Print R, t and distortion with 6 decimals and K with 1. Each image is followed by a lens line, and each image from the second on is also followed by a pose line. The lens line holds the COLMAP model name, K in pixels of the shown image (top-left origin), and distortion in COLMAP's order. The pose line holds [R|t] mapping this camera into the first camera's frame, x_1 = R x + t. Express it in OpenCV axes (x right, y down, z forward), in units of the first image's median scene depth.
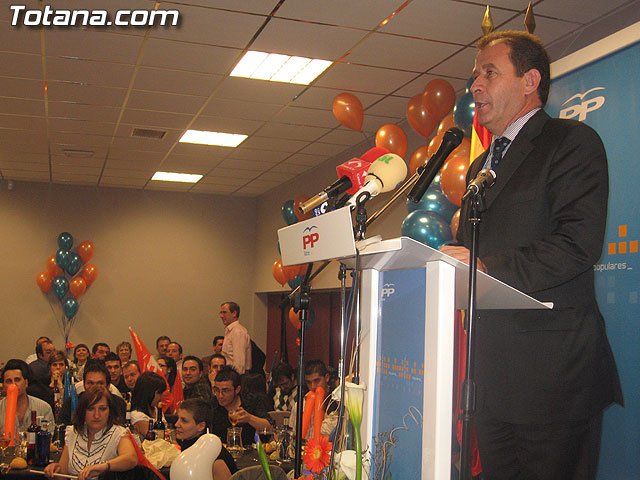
lens RADIAL K [[801.3, 0, 320.4], [0, 801.3, 241.3], [0, 0, 1]] dist [-0.123757, 0.018290]
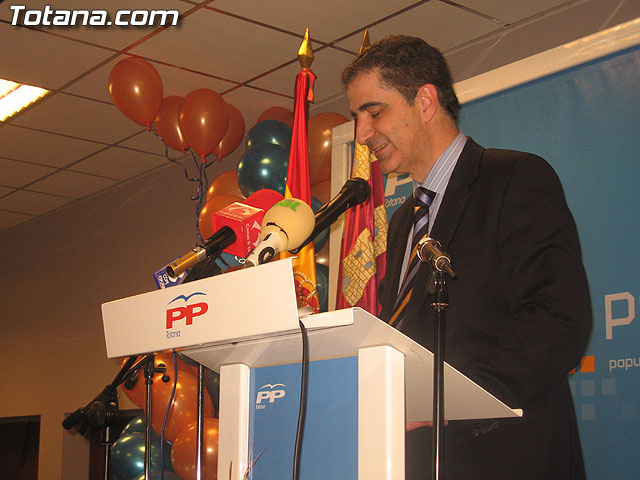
lens RADIAL K [[1096.3, 0, 320.0], [0, 1096.3, 240.0], [0, 0, 1]] dist [-0.272890, 0.976874]
pose [[0.937157, 0.053756, 0.344742, -0.093534], [-0.014309, 0.993150, -0.115966, 0.016662], [-0.348614, 0.103745, 0.931507, 0.036879]]
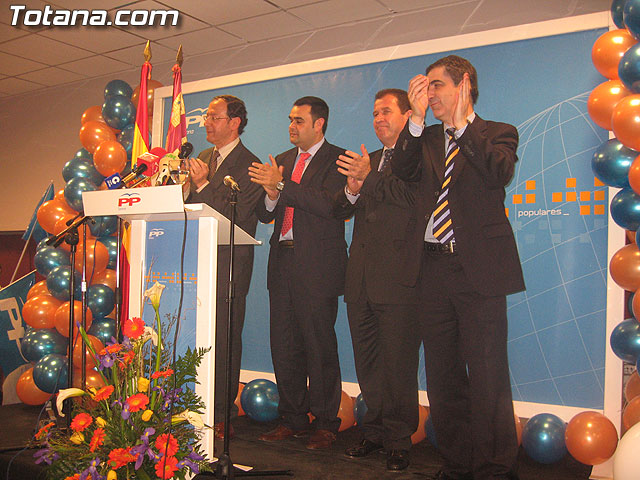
lens RADIAL K [[696.1, 0, 320.0], [0, 696.1, 240.0], [0, 0, 1]] dist [-0.111330, 0.041105]
pose [[0.779990, 0.014216, 0.625630, -0.246539], [-0.050067, 0.997955, 0.039744, 0.000695], [-0.623786, -0.062323, 0.779107, -0.153250]]
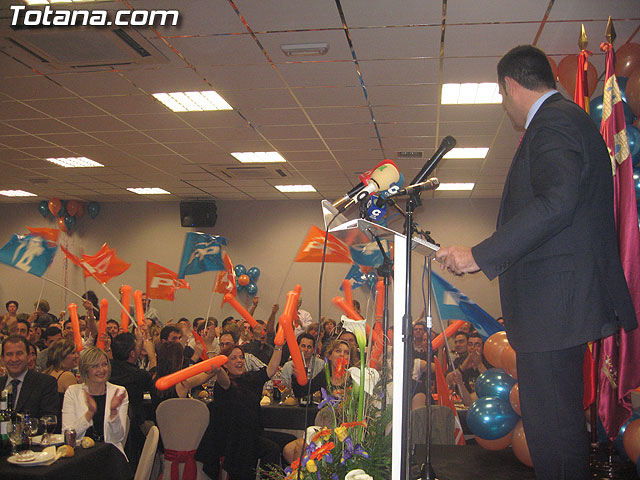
lens RADIAL K [[696.1, 0, 320.0], [0, 696.1, 240.0], [0, 0, 1]] dist [-0.111330, 0.041105]
pose [[0.893255, -0.059921, -0.445539, 0.225897], [0.057677, 0.998162, -0.018608, 0.019591], [0.445835, -0.009076, 0.895069, -0.084558]]
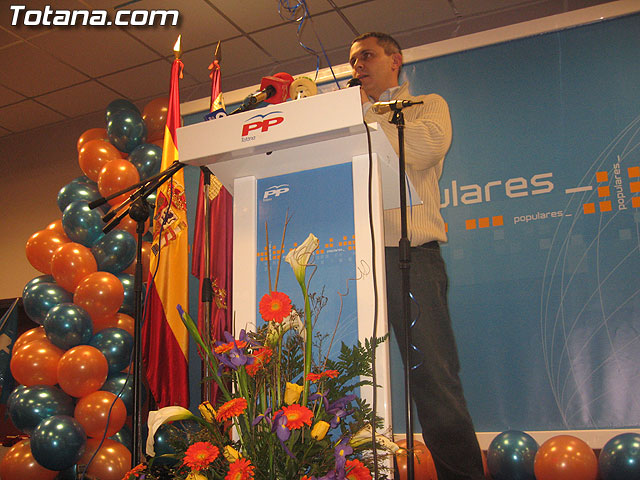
lens RADIAL K [[696.1, 0, 320.0], [0, 696.1, 240.0], [0, 0, 1]] dist [-0.111330, 0.041105]
pose [[0.694268, 0.126813, 0.708457, -0.263833], [-0.024625, 0.987964, -0.152713, 0.128294], [-0.719296, 0.088577, 0.689034, 0.108779]]
